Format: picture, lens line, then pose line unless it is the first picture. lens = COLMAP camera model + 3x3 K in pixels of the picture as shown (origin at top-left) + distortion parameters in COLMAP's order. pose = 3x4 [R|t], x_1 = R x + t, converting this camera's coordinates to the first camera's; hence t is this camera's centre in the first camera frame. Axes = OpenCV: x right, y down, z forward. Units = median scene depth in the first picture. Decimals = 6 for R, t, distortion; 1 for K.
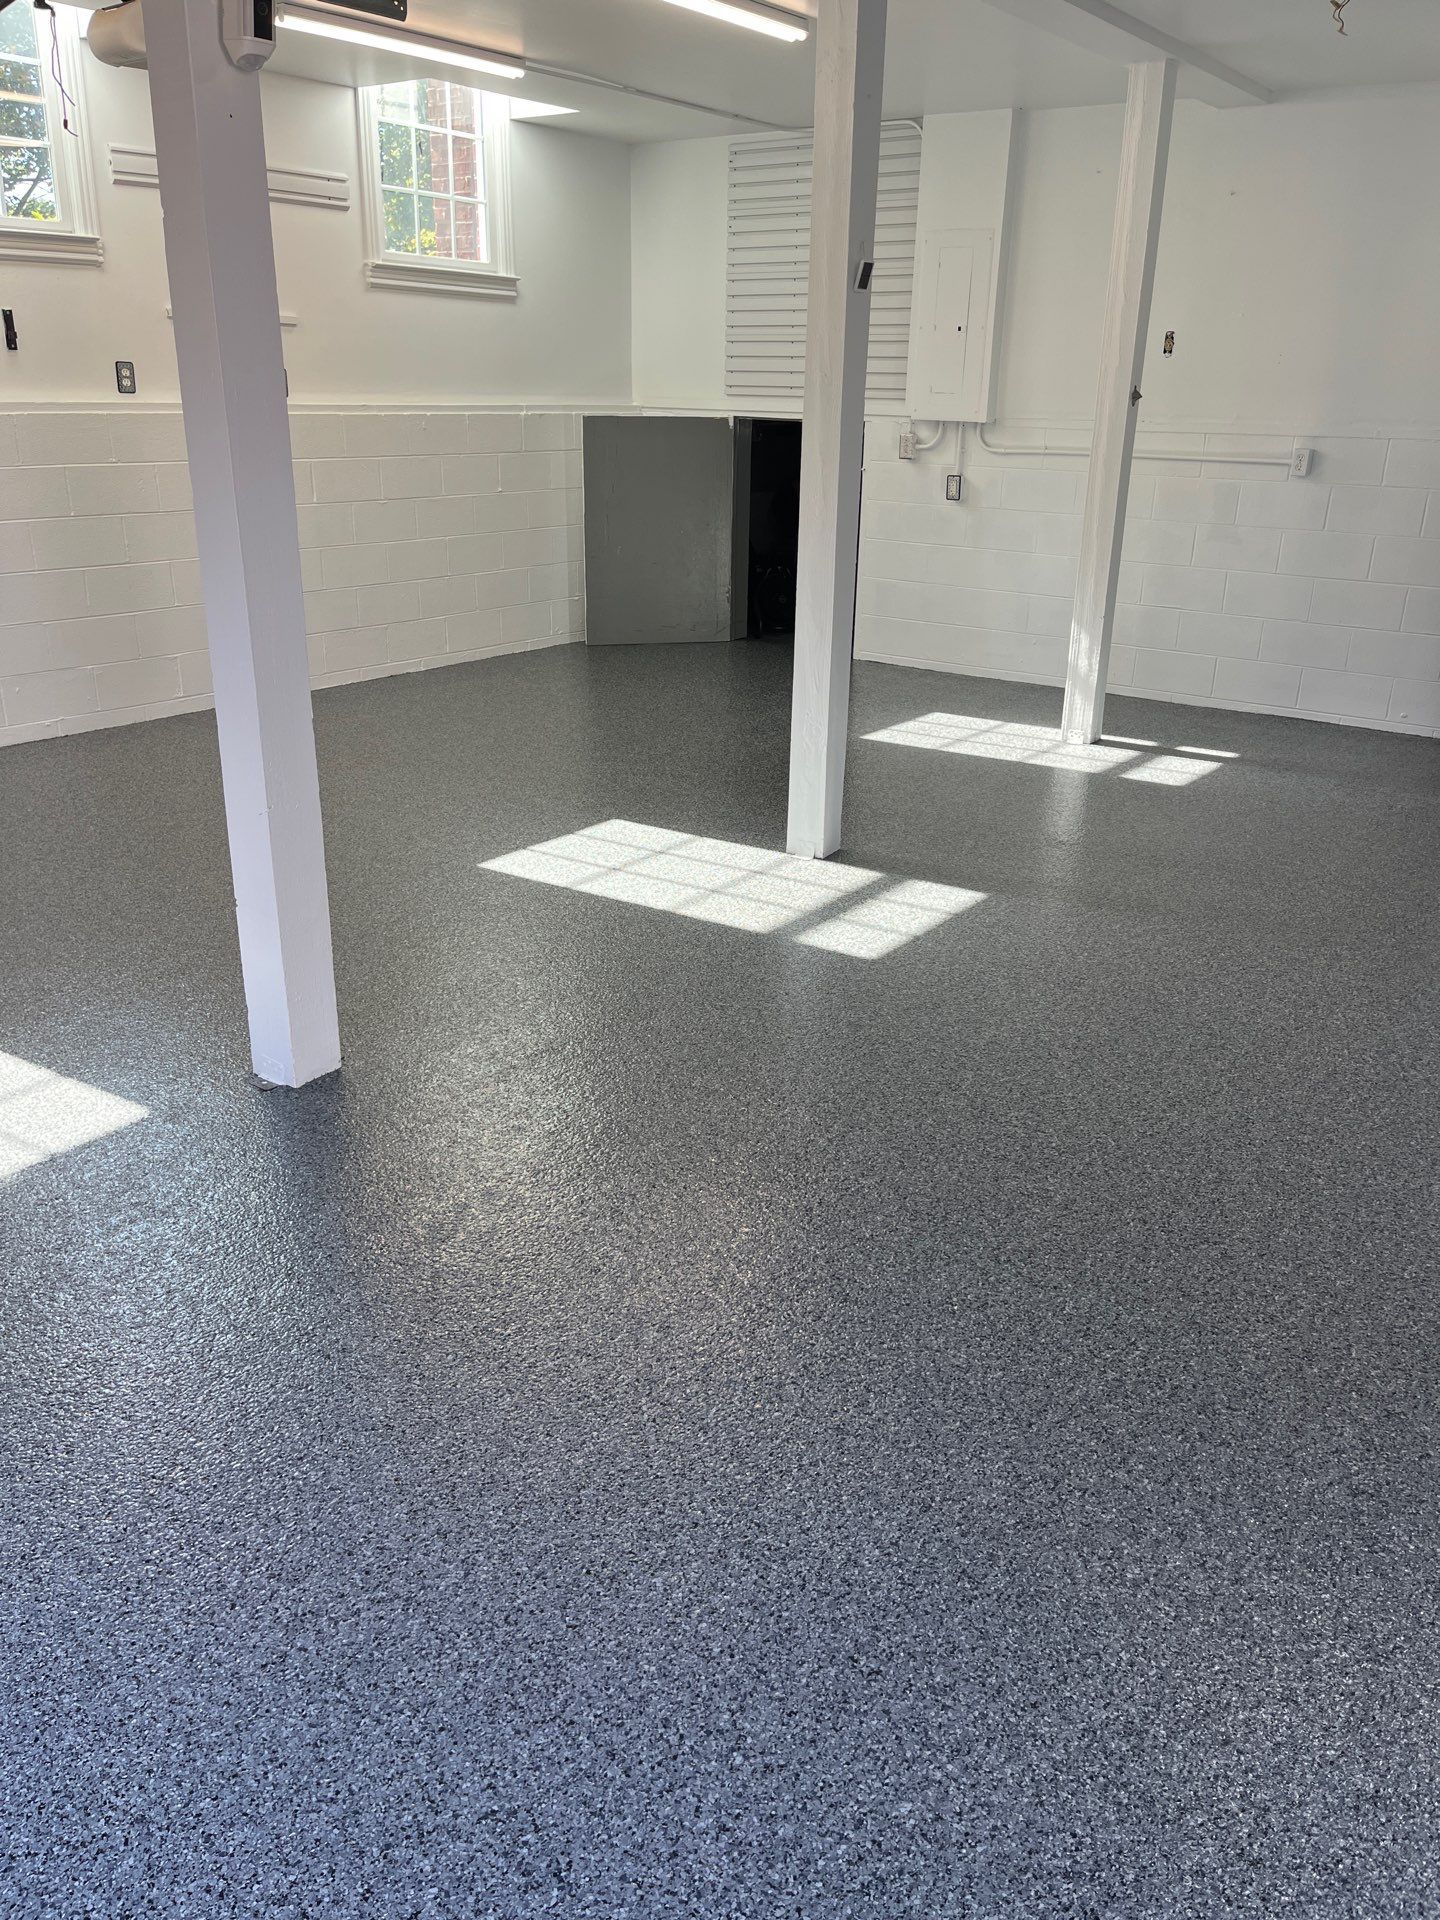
lens RADIAL K [[1450.7, 0, 743.7], [0, 1450.7, 968.1], [0, 0, 1]] dist [0.063775, -0.094914]
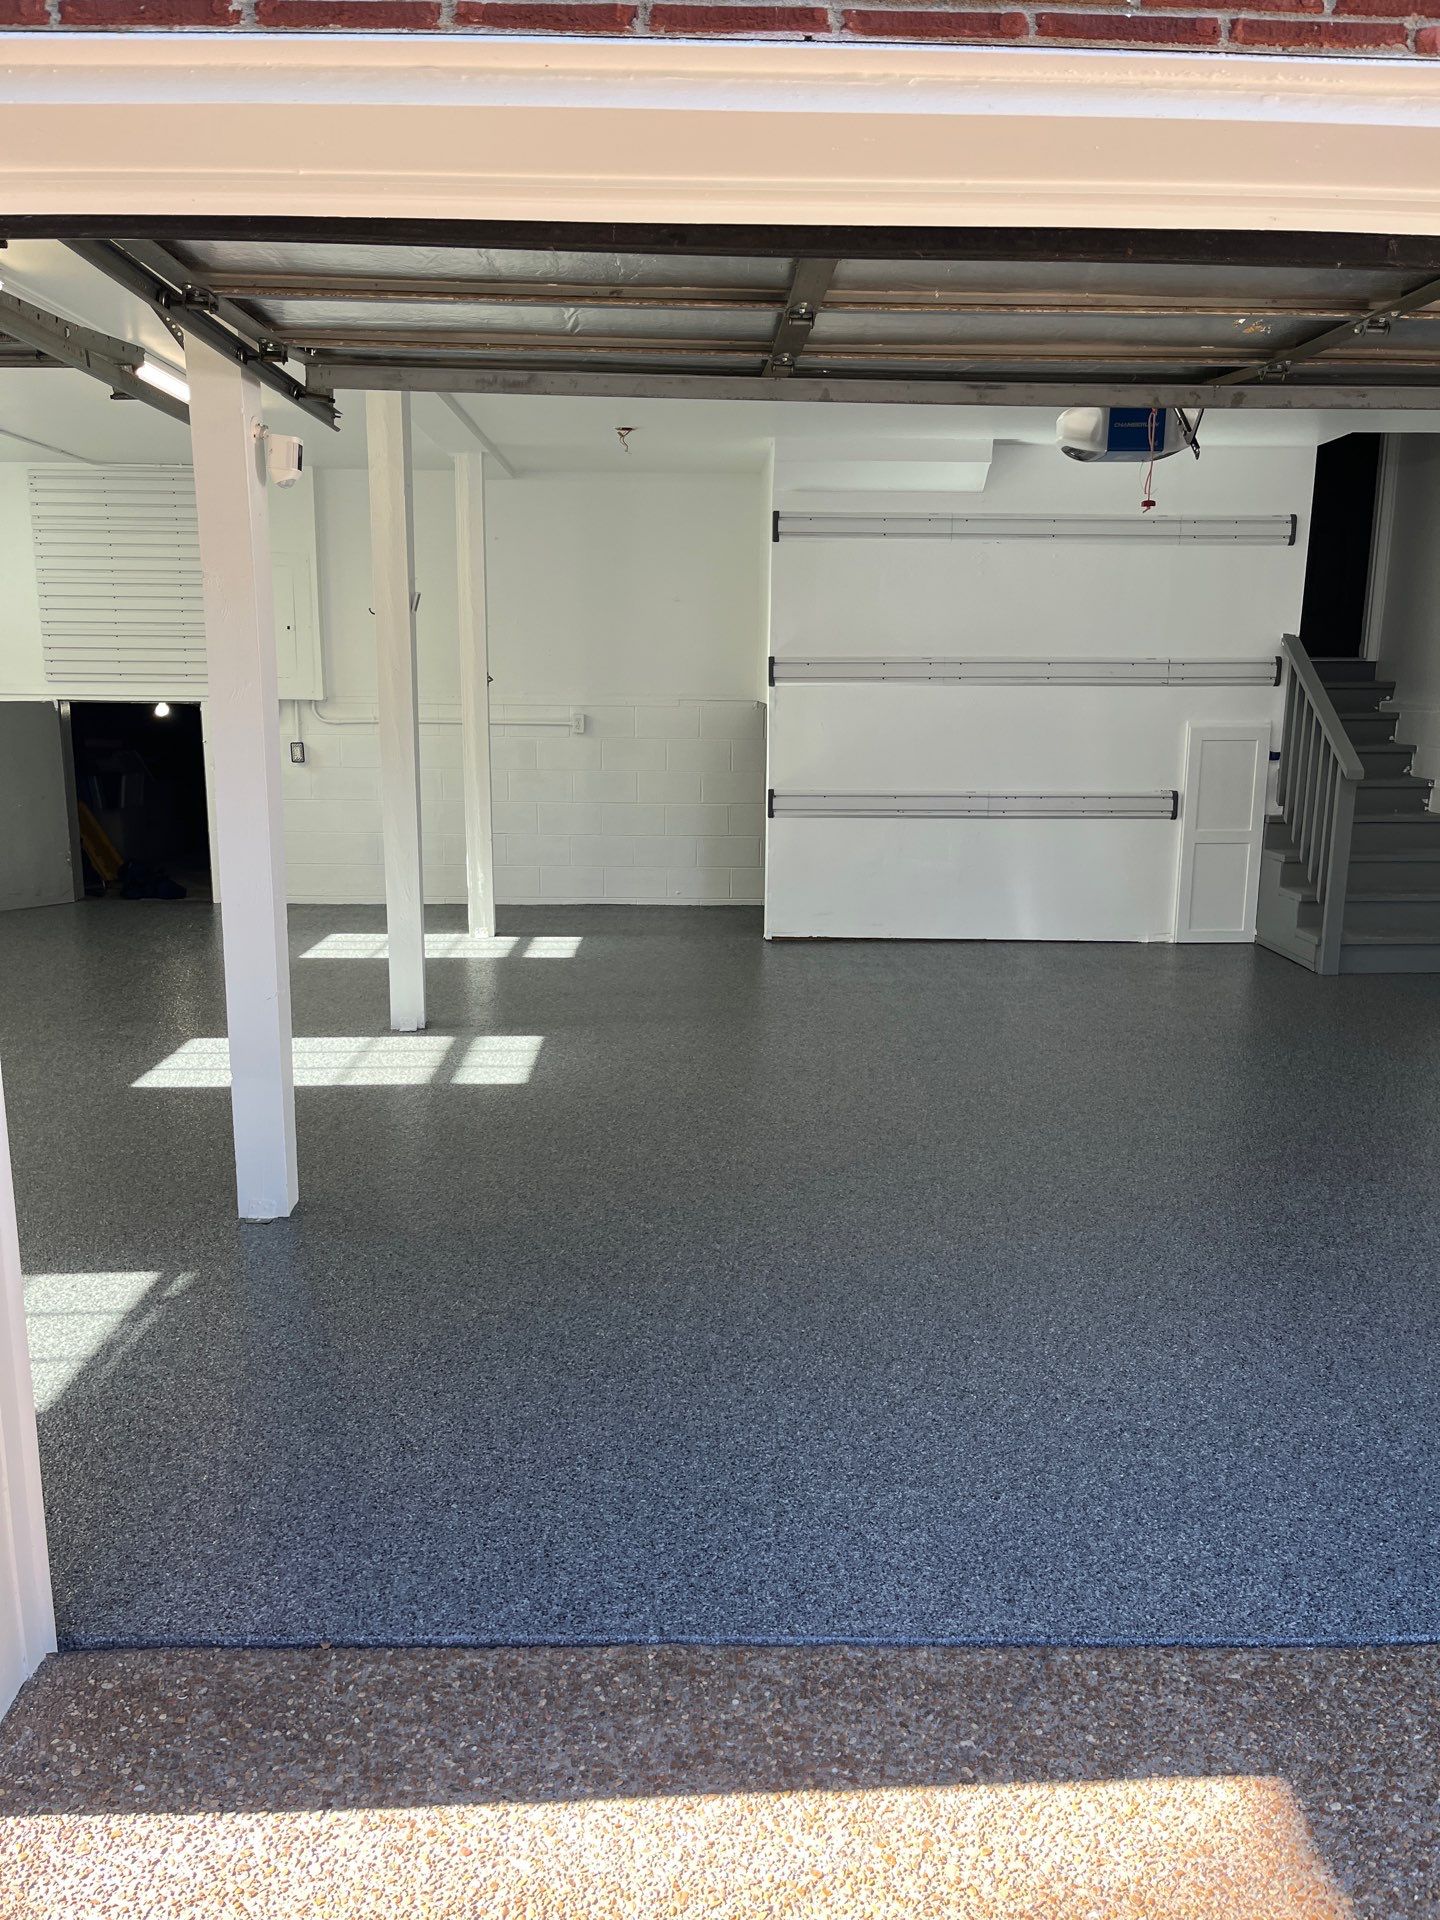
lens RADIAL K [[1450.7, 0, 721.1], [0, 1450.7, 969.6], [0, 0, 1]] dist [0.063775, -0.094914]
pose [[0.797870, -0.135172, 0.587480, -0.438798], [0.232349, 0.968196, -0.092788, 0.047988], [-0.556253, 0.210533, 0.803902, -0.161947]]
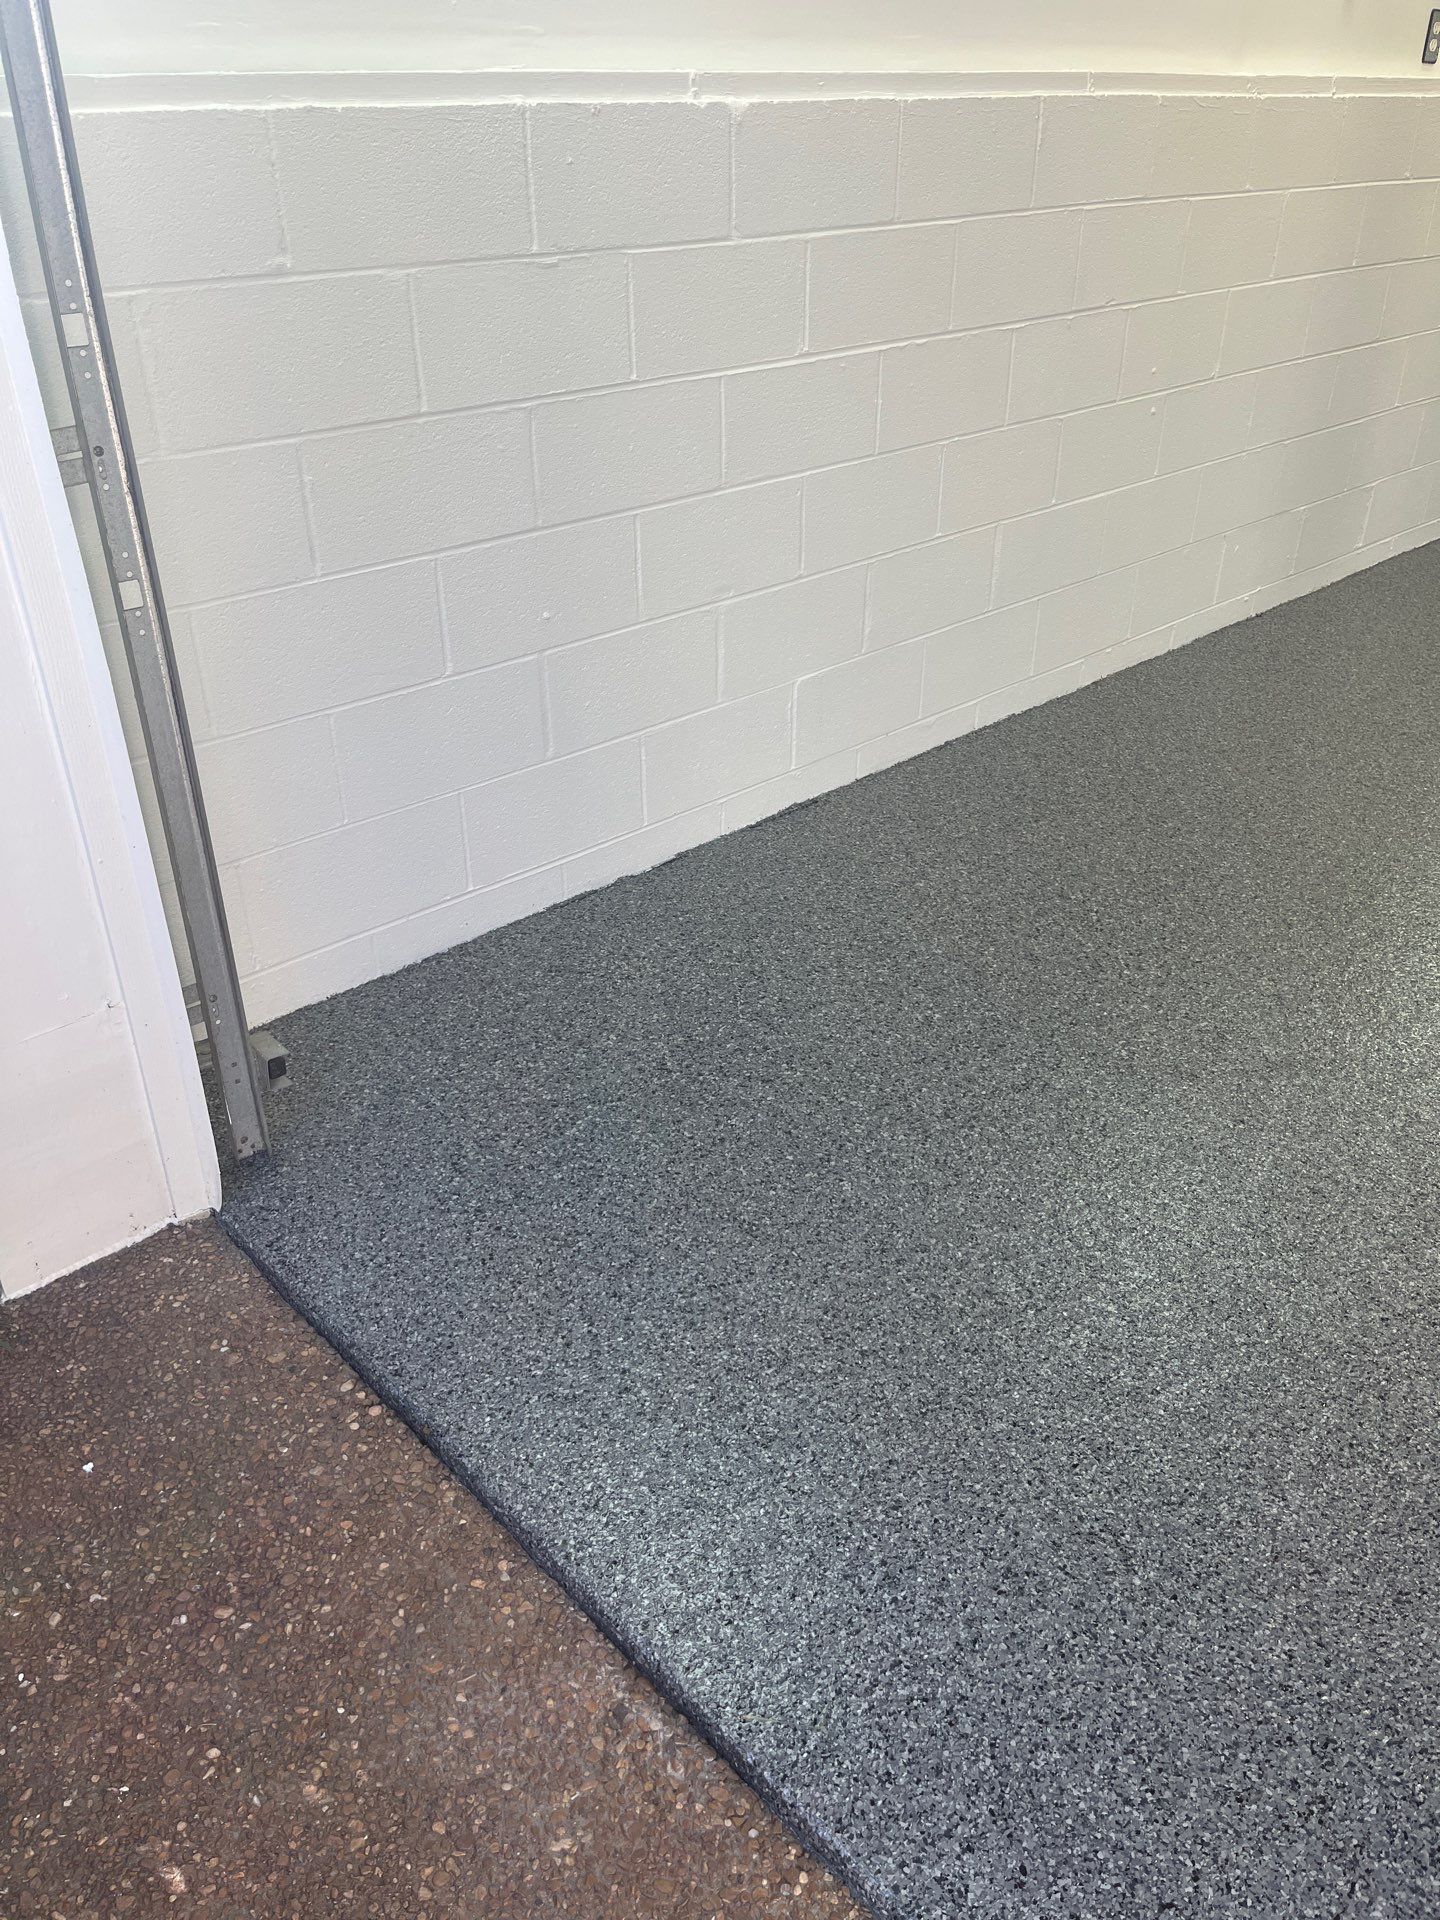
lens RADIAL K [[1450.7, 0, 697.9], [0, 1450.7, 958.3], [0, 0, 1]] dist [0.063775, -0.094914]
pose [[0.978970, 0.078132, -0.188451, -0.682719], [-0.048216, 0.986196, 0.158404, -0.116016], [0.198227, -0.145986, 0.969224, 0.333417]]
